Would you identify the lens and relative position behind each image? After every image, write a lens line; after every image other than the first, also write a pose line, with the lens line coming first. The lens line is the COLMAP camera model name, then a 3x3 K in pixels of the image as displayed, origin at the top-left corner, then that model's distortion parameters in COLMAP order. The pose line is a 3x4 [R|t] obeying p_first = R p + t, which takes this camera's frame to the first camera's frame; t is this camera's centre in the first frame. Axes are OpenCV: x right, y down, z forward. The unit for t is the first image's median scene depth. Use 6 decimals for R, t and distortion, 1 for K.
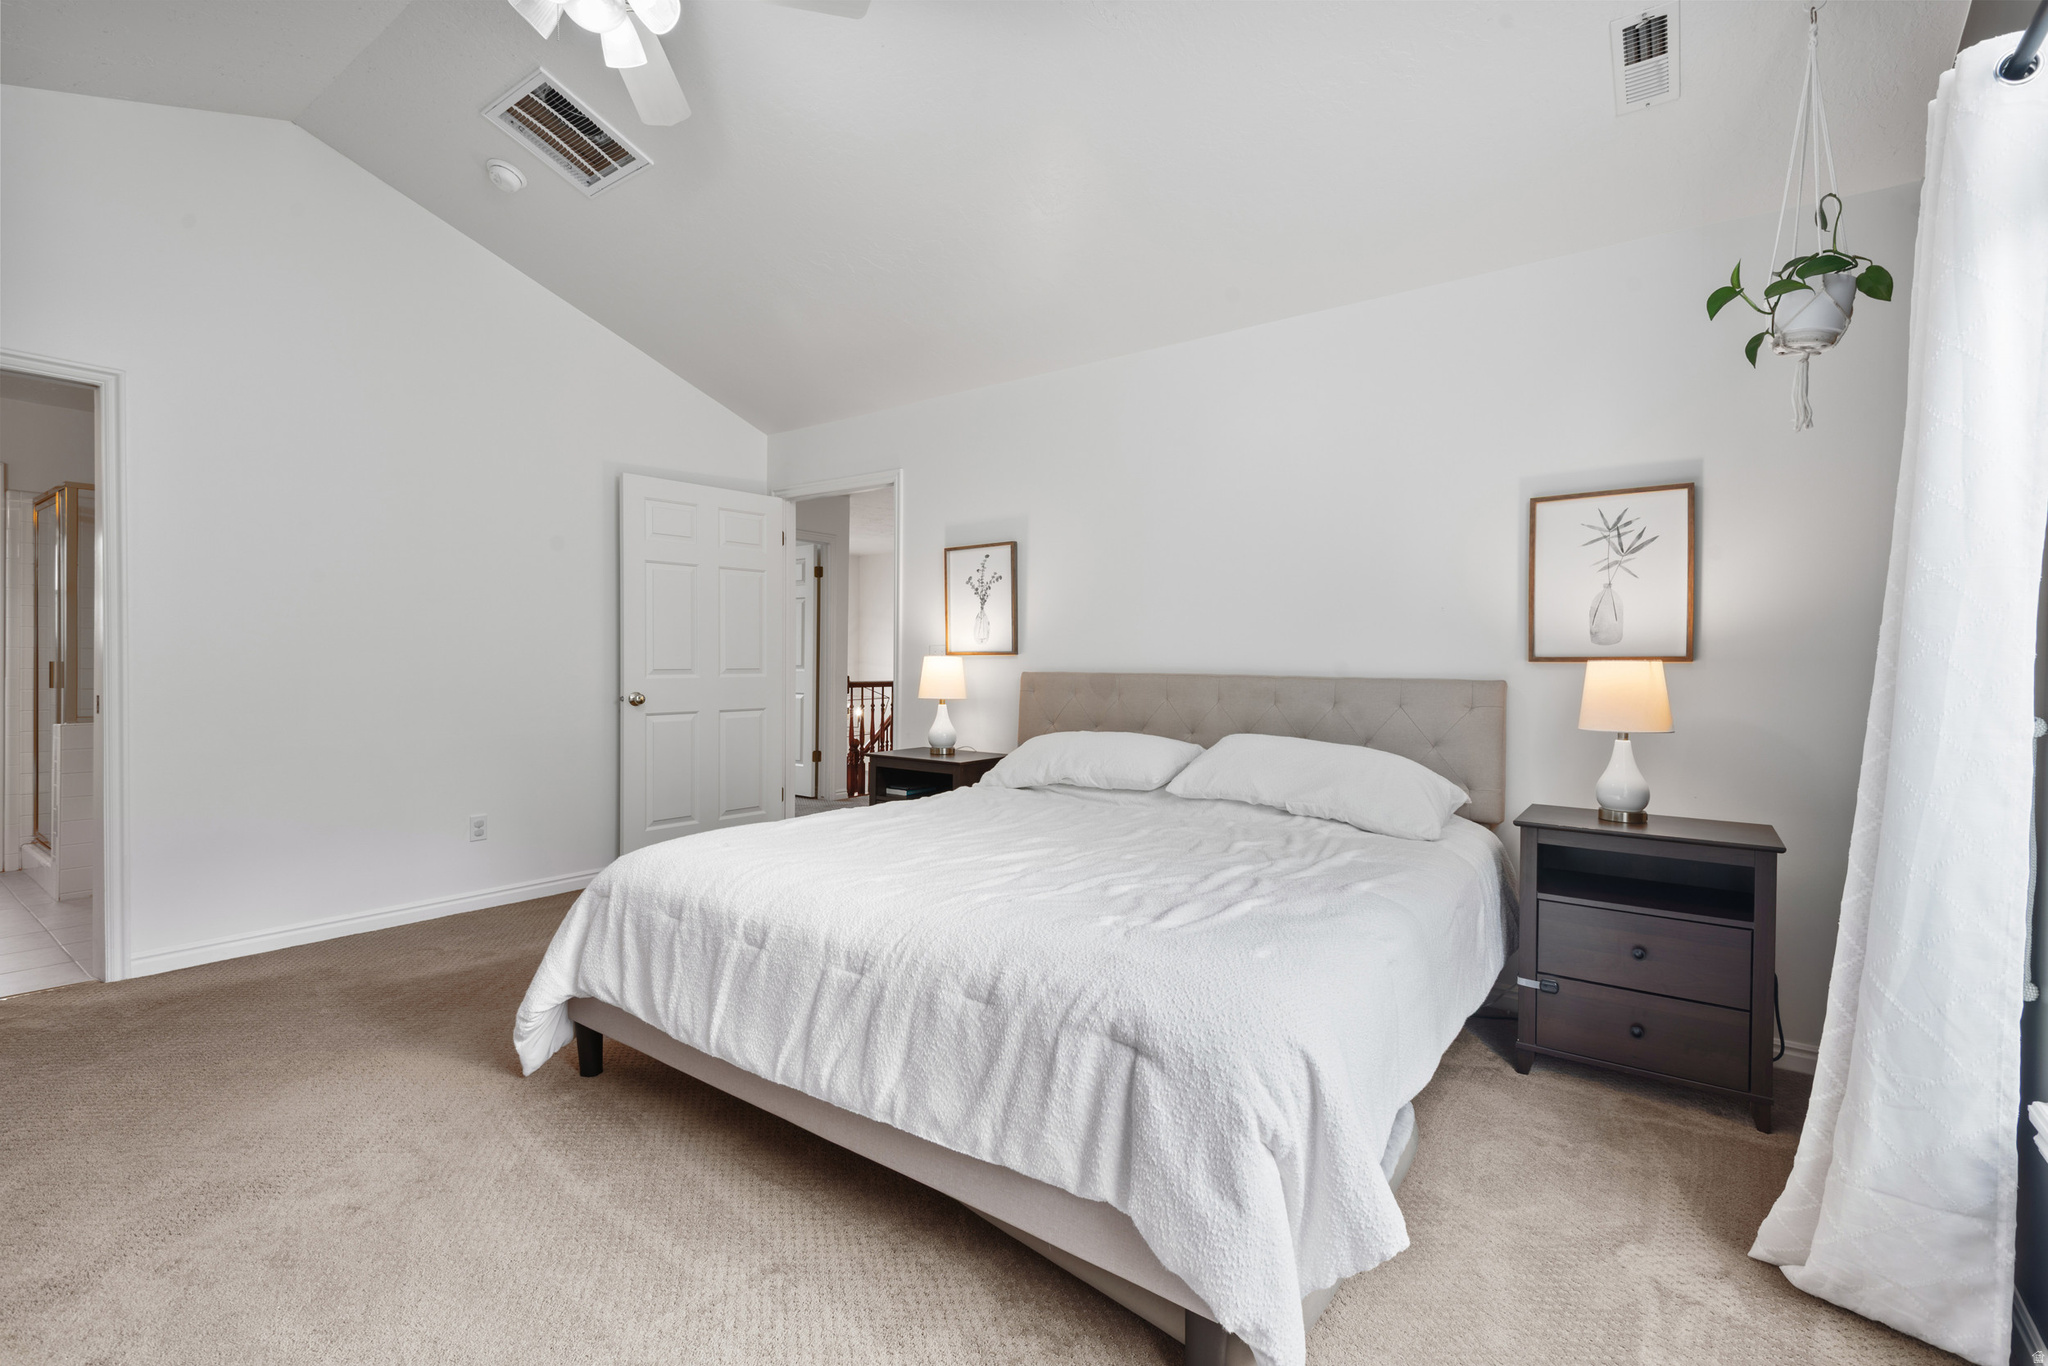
lens RADIAL K [[916.9, 0, 1035.1], [0, 916.9, 675.8], [0, 0, 1]] dist [0.013654, -0.000797]
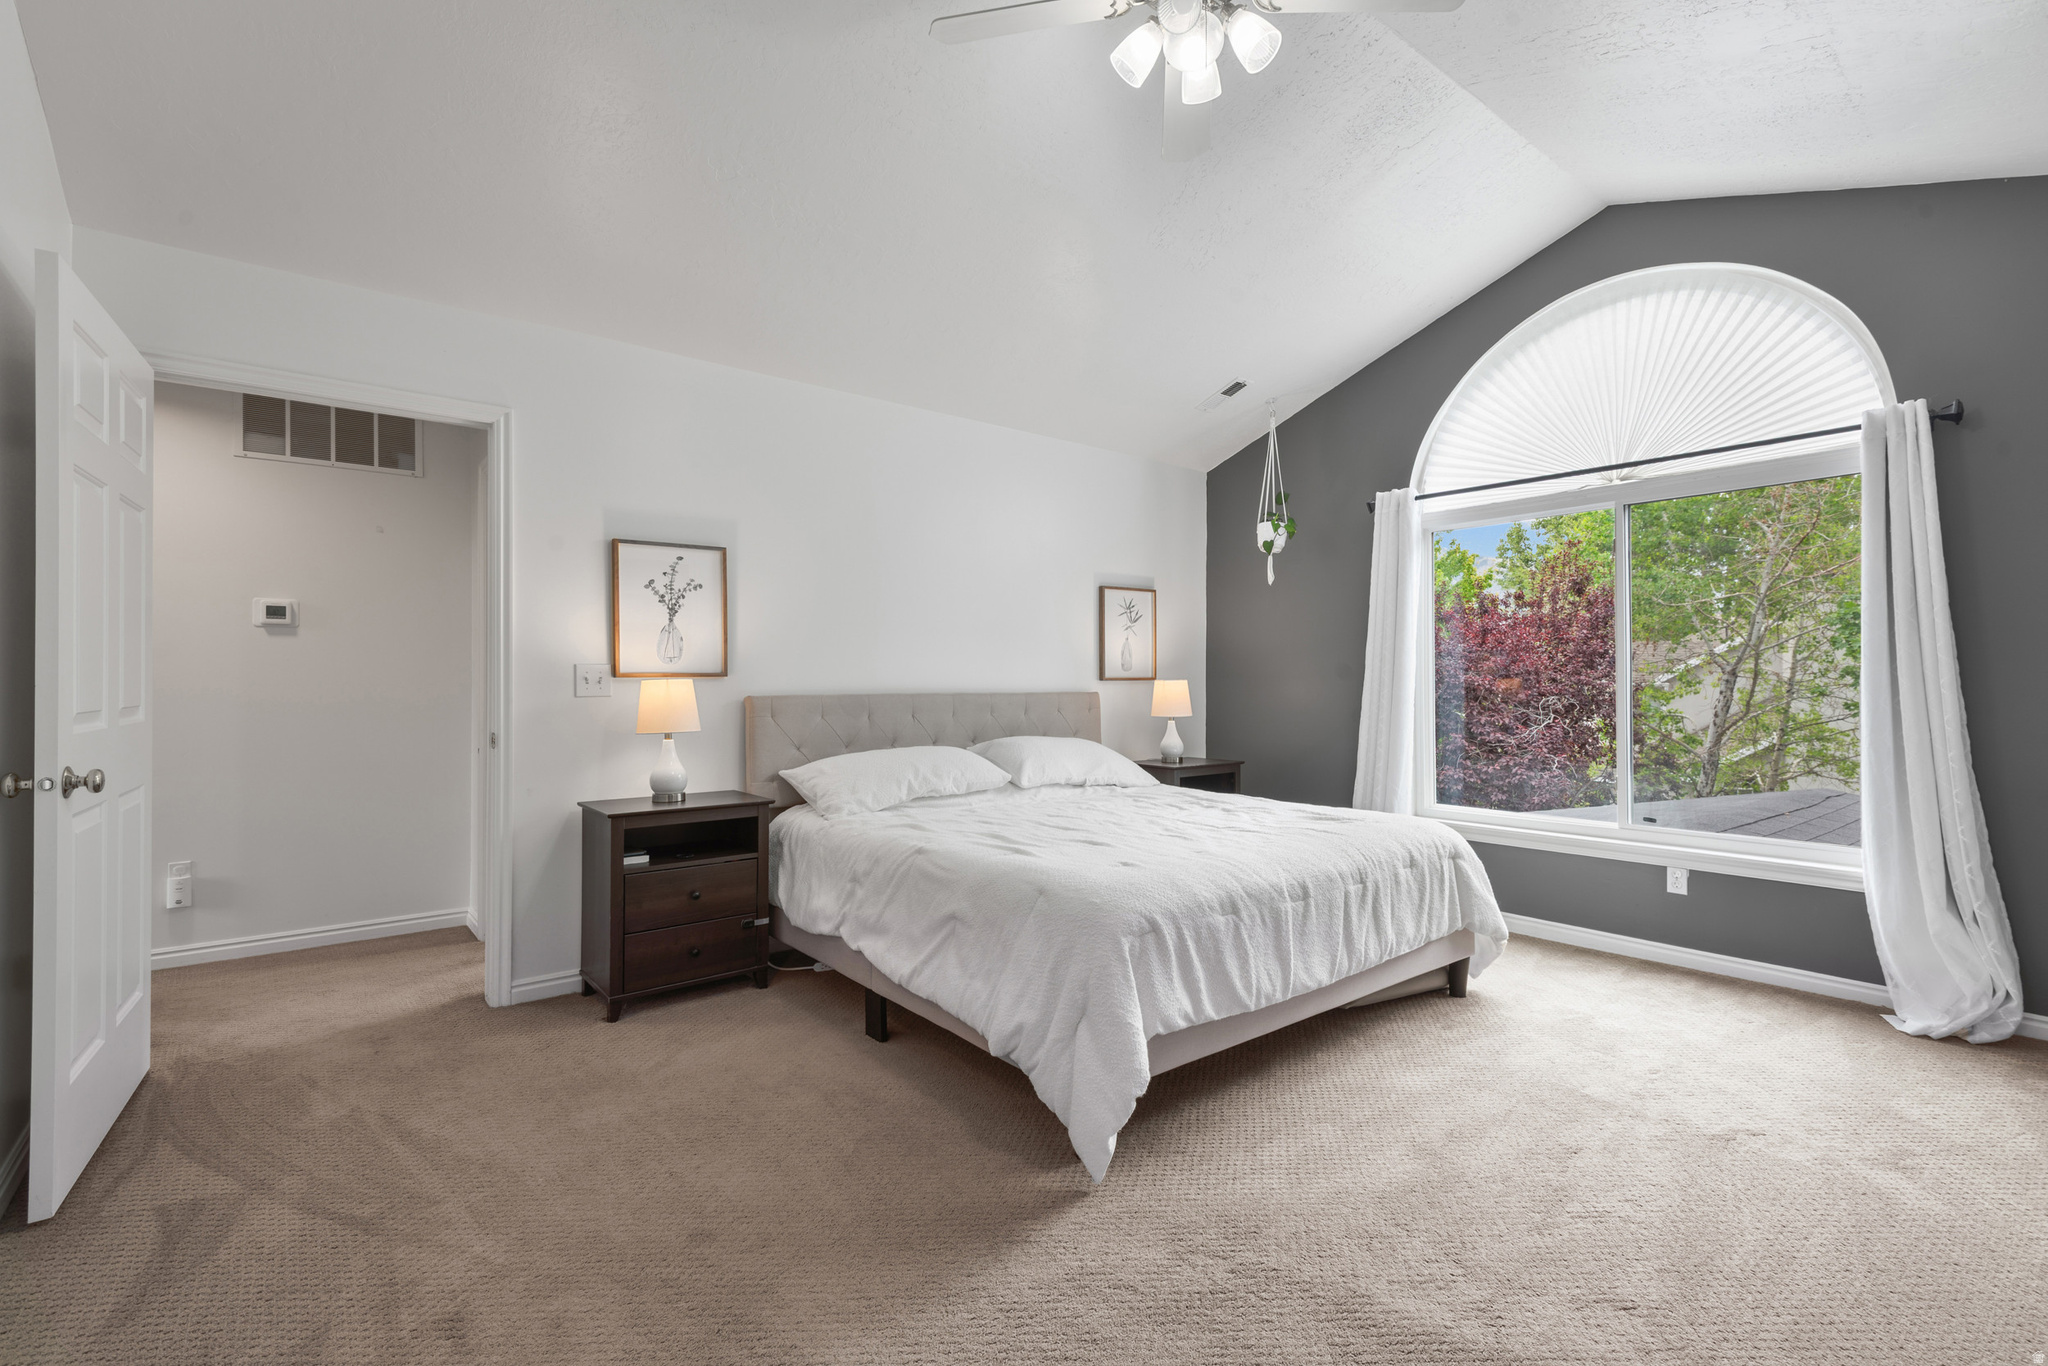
lens RADIAL K [[916.9, 0, 1035.1], [0, 916.9, 675.8], [0, 0, 1]] dist [0.013654, -0.000797]
pose [[0.261769, -0.000319, 0.965130, -1.168364], [0.017648, 0.999834, -0.004456, -0.020736], [-0.964969, 0.018199, 0.261731, 0.704955]]
